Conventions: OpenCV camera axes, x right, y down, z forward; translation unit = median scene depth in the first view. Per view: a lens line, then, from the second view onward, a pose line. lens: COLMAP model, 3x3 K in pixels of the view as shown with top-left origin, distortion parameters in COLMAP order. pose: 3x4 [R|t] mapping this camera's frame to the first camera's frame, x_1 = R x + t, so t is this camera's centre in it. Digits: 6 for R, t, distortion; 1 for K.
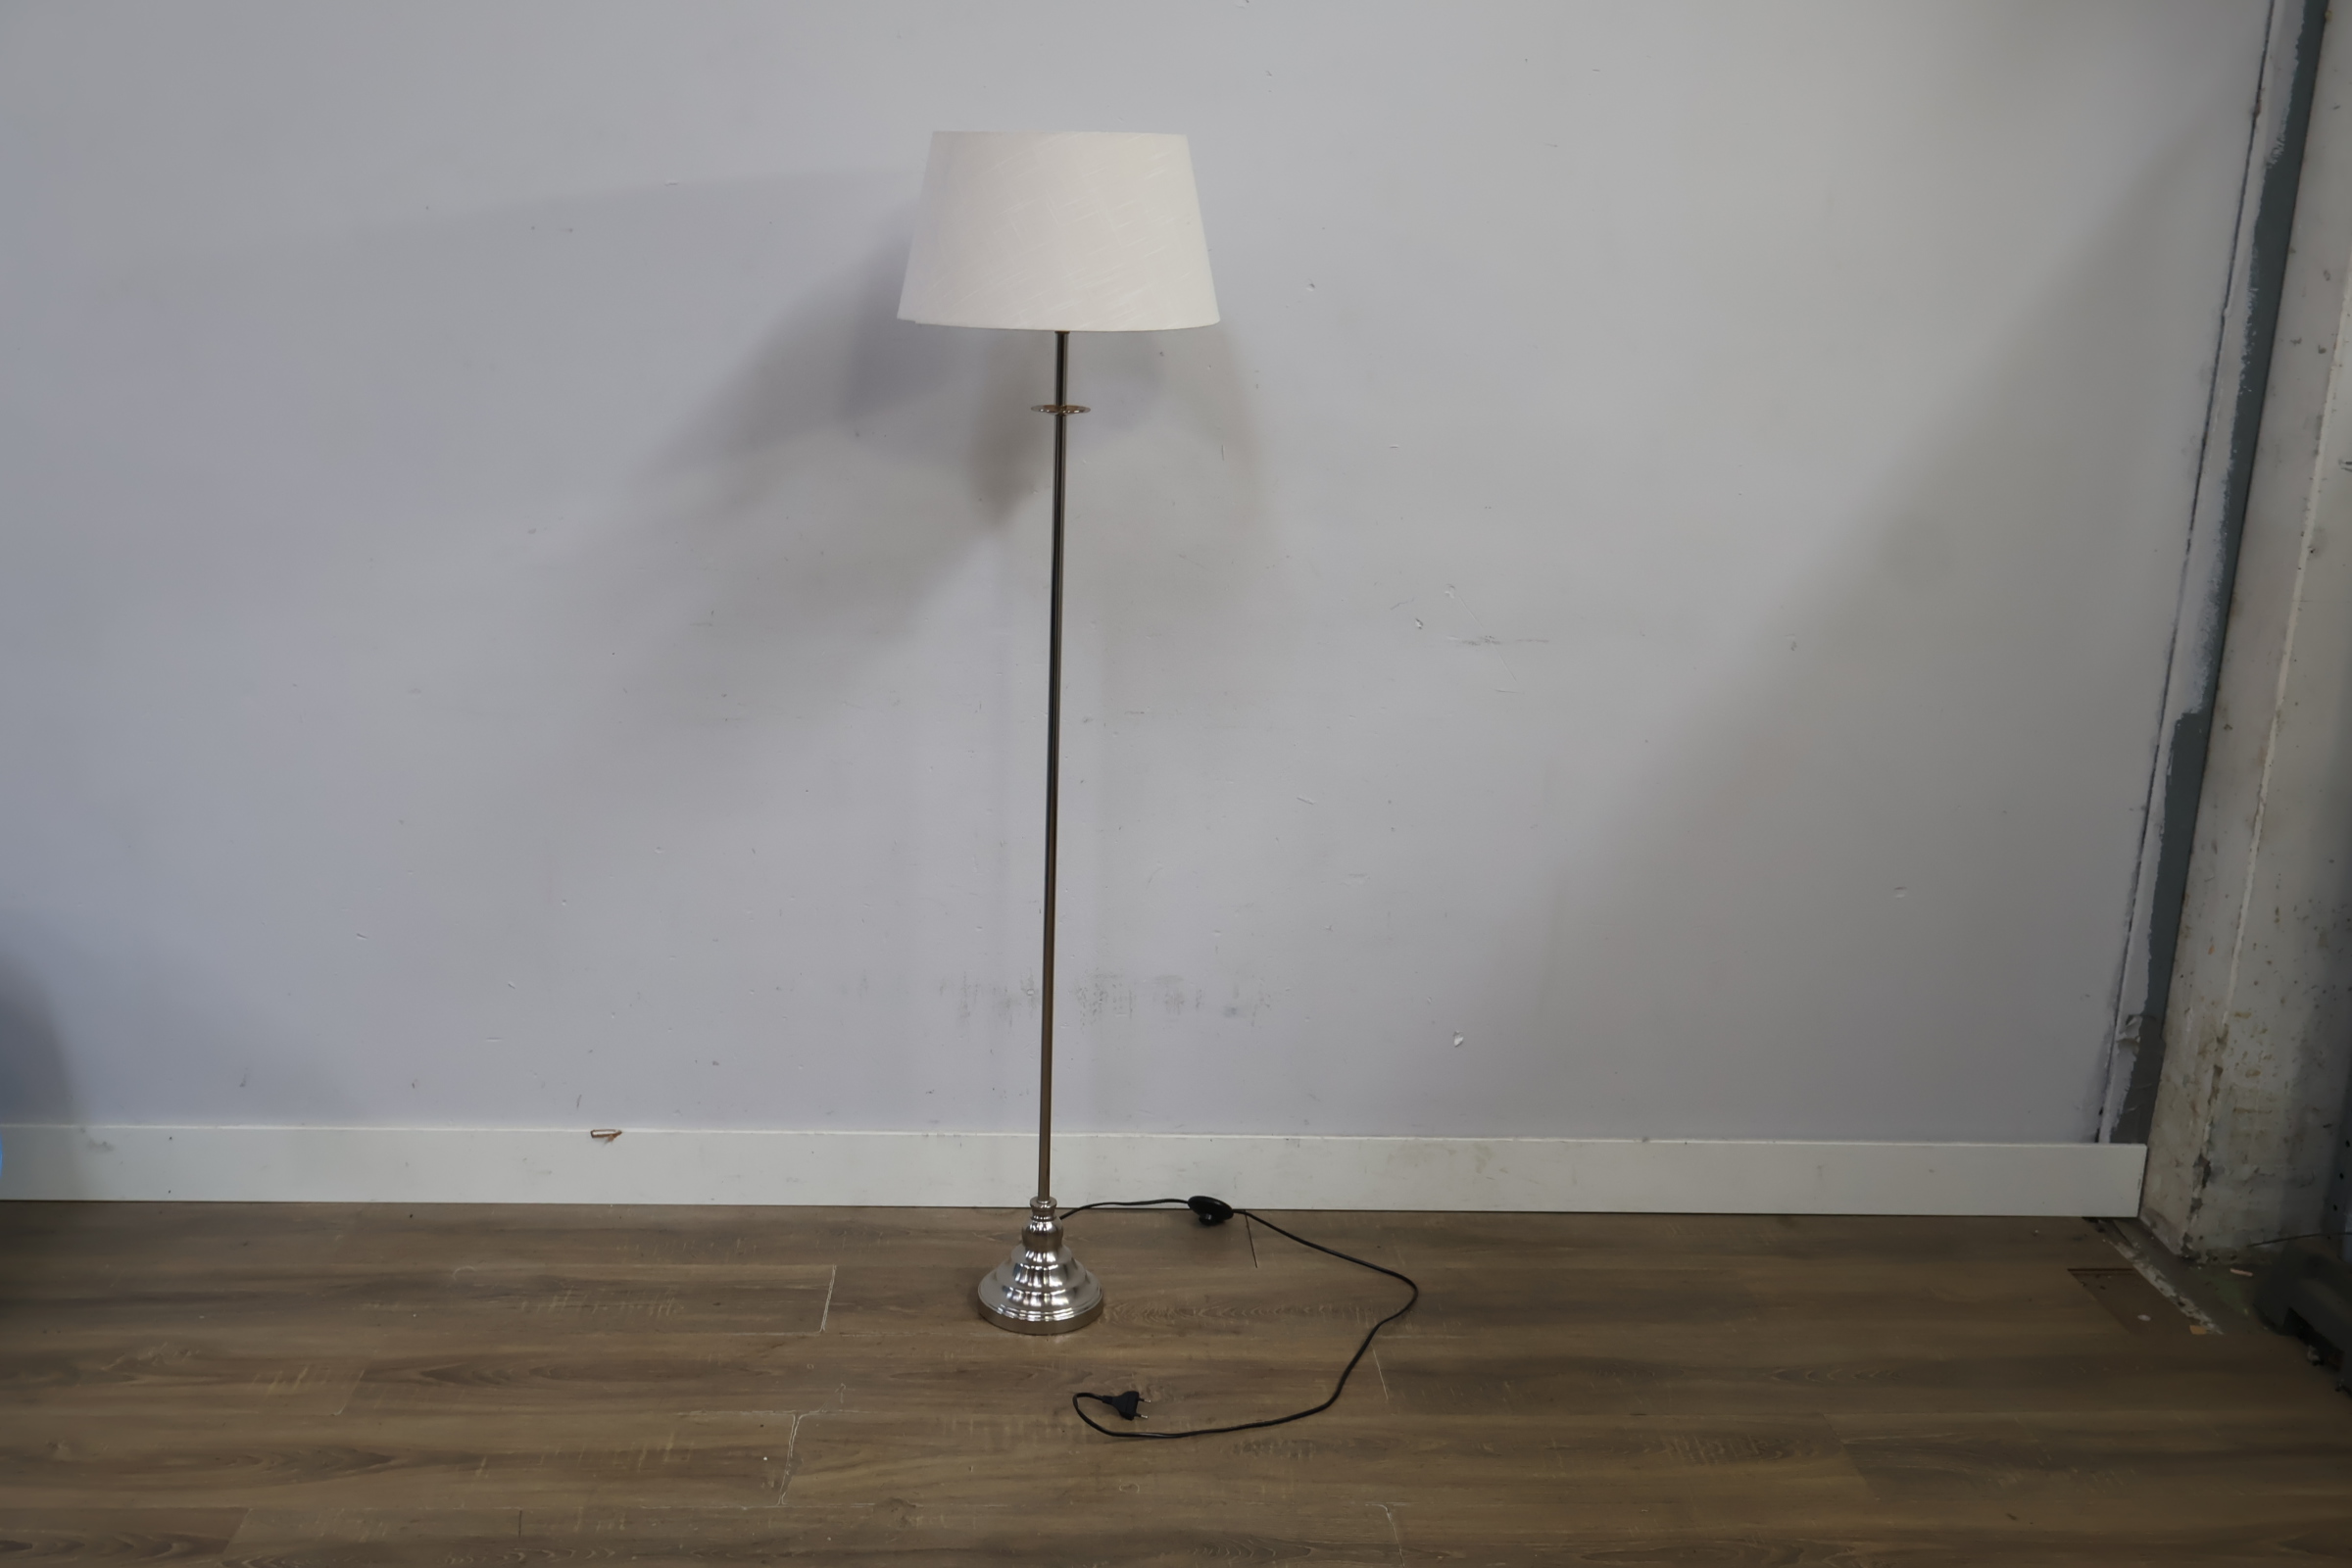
lens RADIAL K [[2164.7, 0, 1179.4], [0, 2164.7, 776.6], [0, 0, 1]] dist [-0.004738, 0.000000]
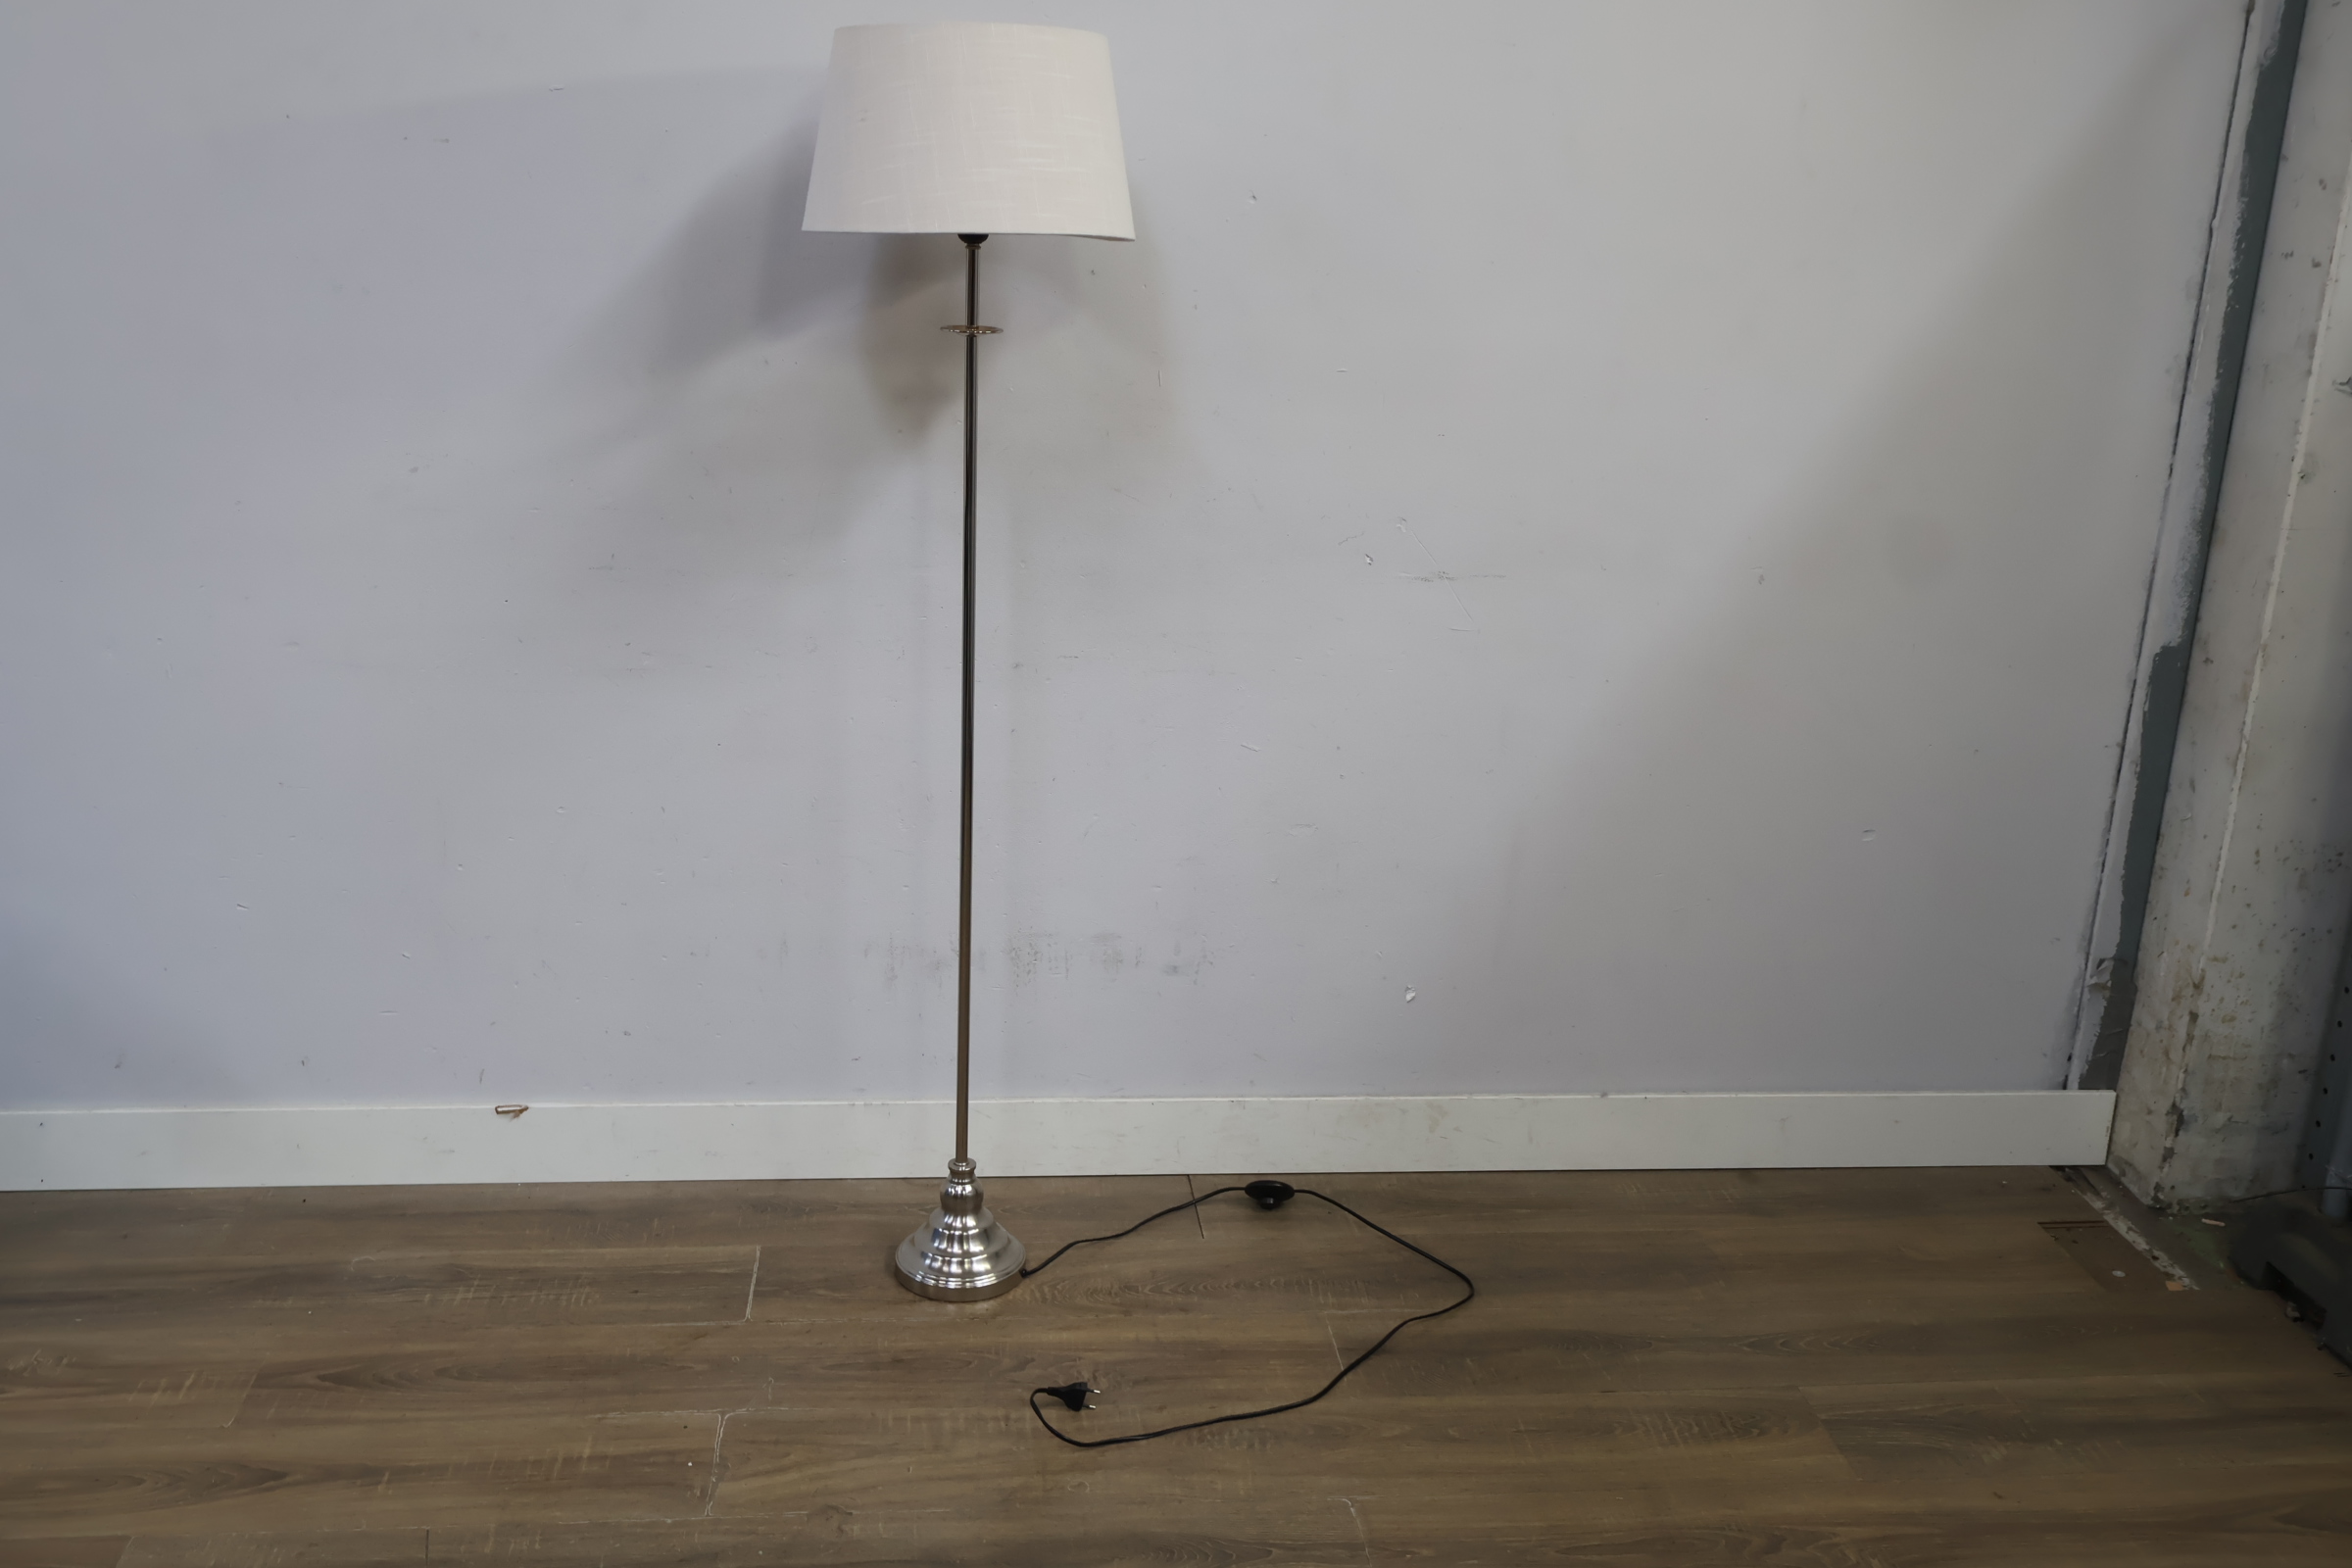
lens RADIAL K [[2164.7, 0, 1170.2], [0, 2164.7, 794.1], [0, 0, 1]] dist [-0.004738, 0.000000]
pose [[0.999271, -0.012381, 0.036107, -0.011232], [0.010574, 0.998702, 0.049821, -0.017083], [-0.036677, -0.049403, 0.998105, 0.058352]]
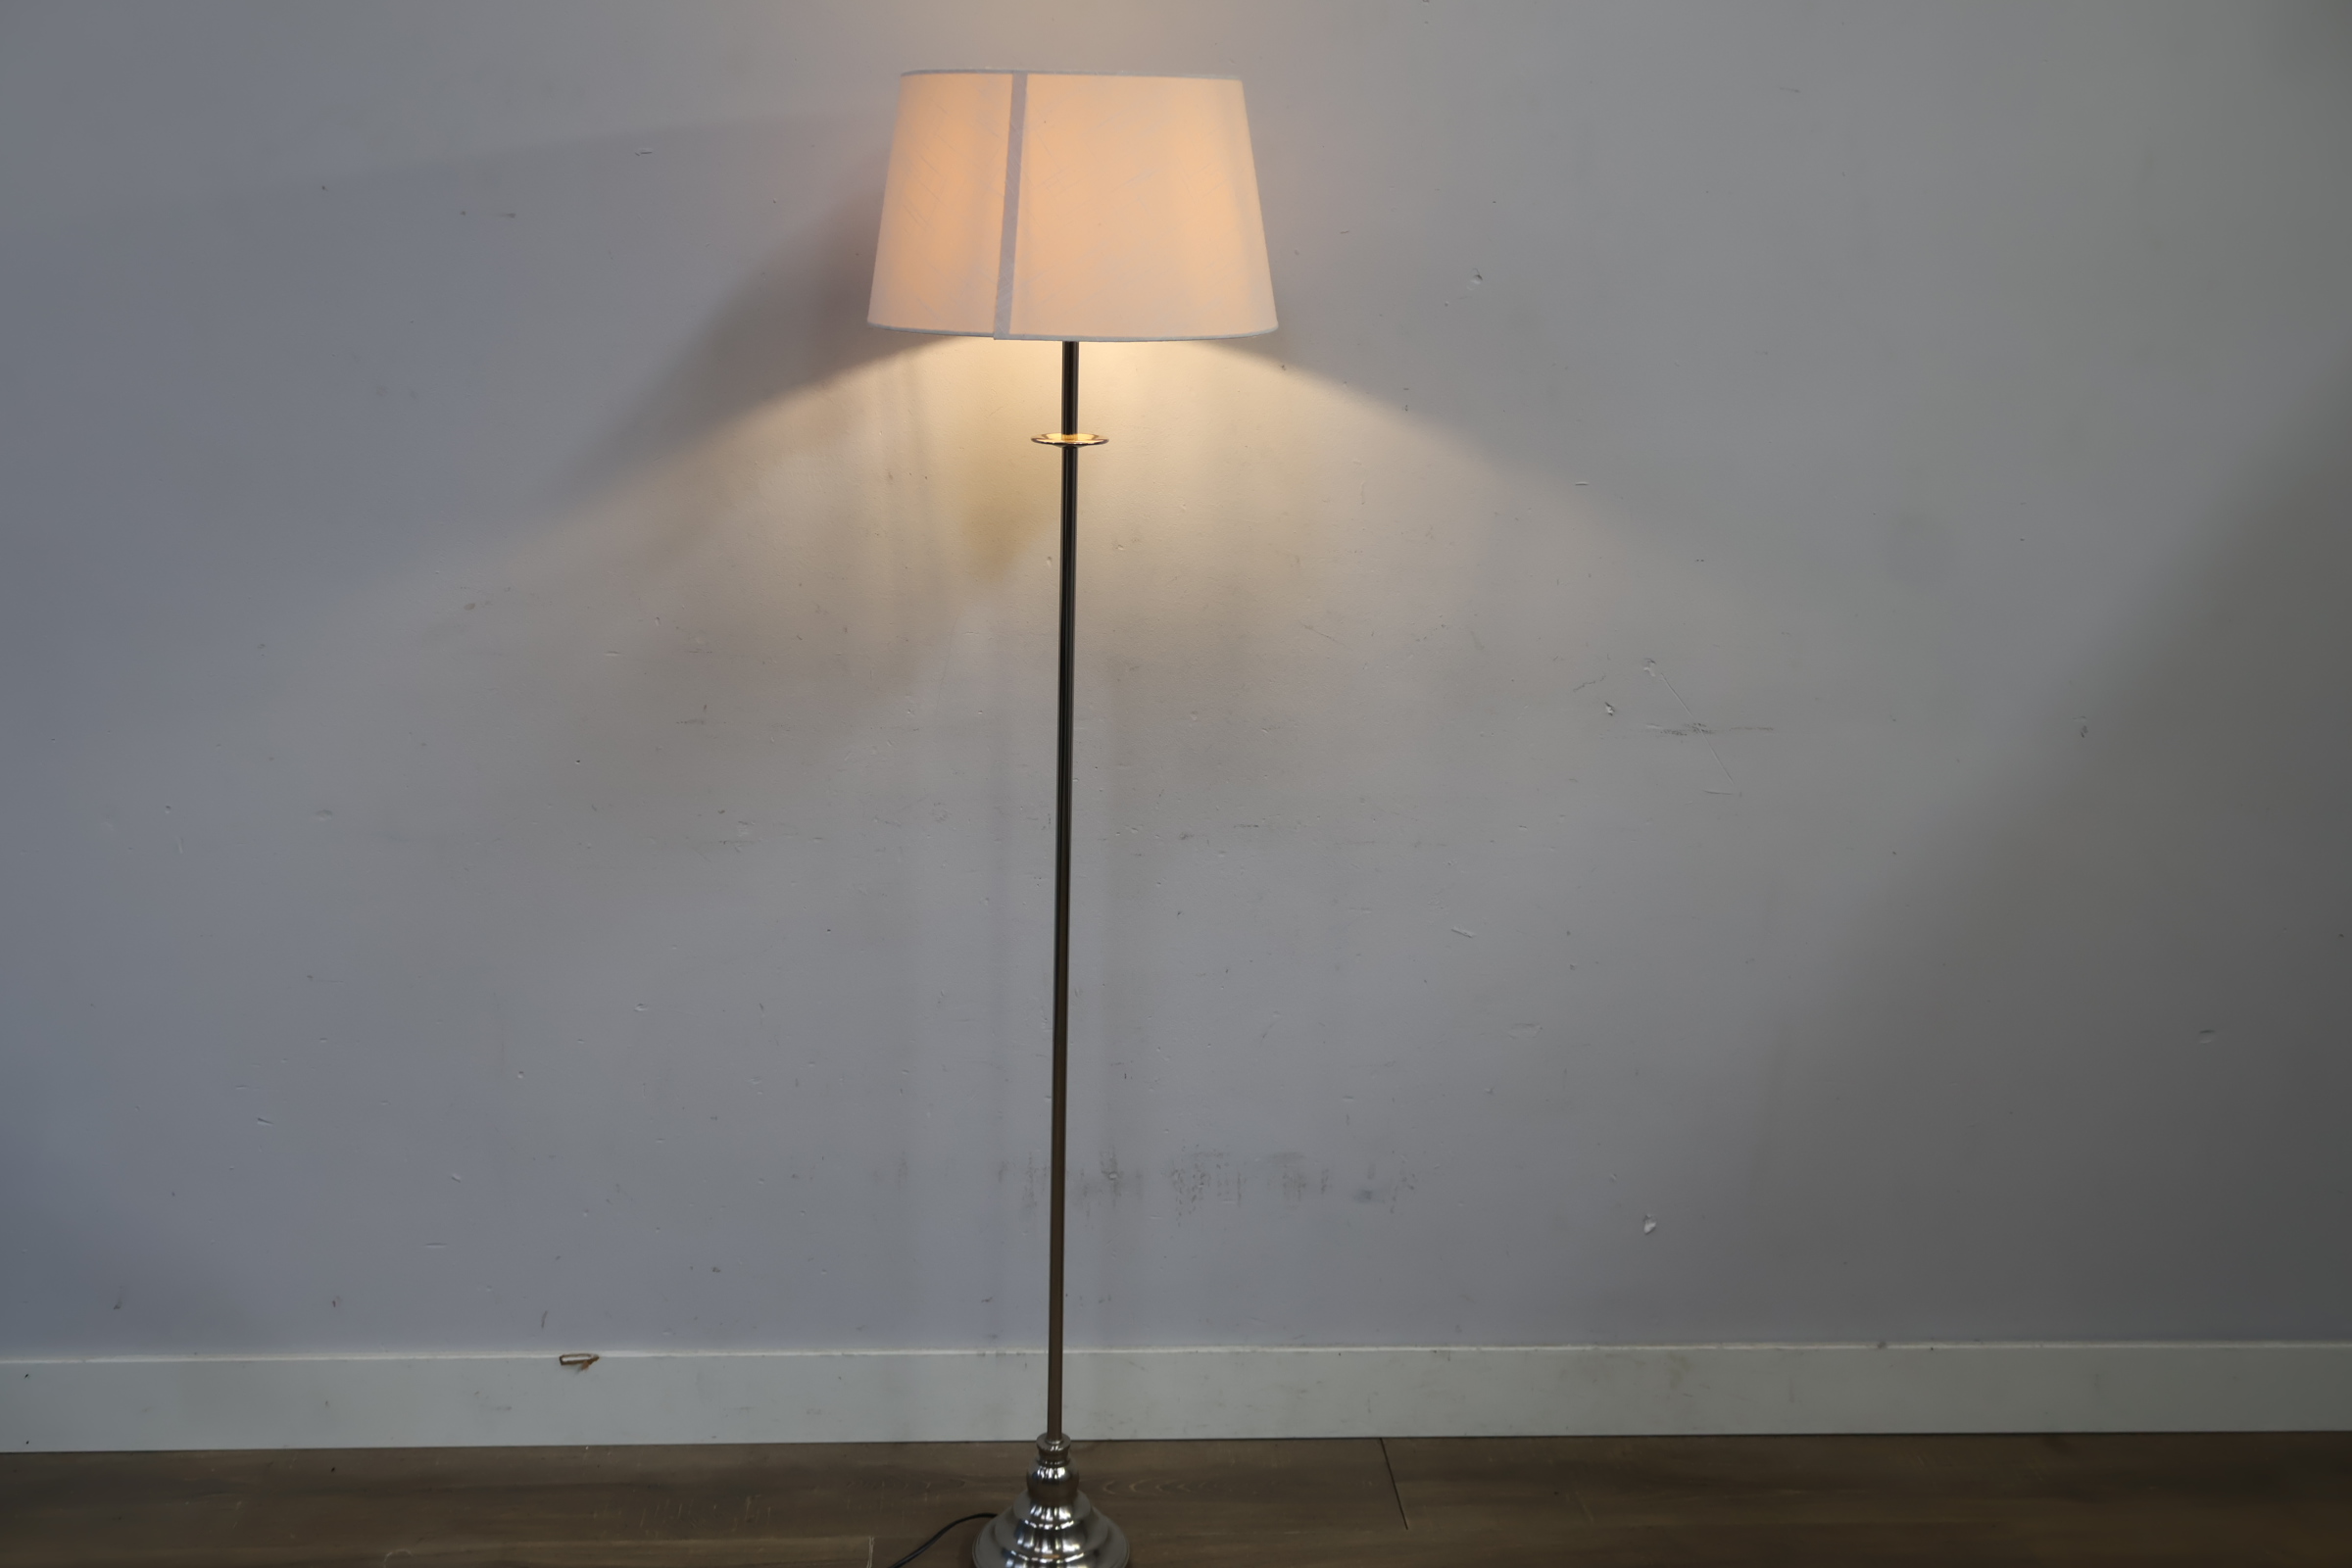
lens RADIAL K [[2164.7, 0, 1173.4], [0, 2164.7, 793.1], [0, 0, 1]] dist [-0.004738, 0.000000]
pose [[0.999954, -0.009563, 0.000451, -0.048267], [0.009554, 0.999822, 0.016257, -0.055837], [-0.000606, -0.016252, 0.999868, 0.222851]]
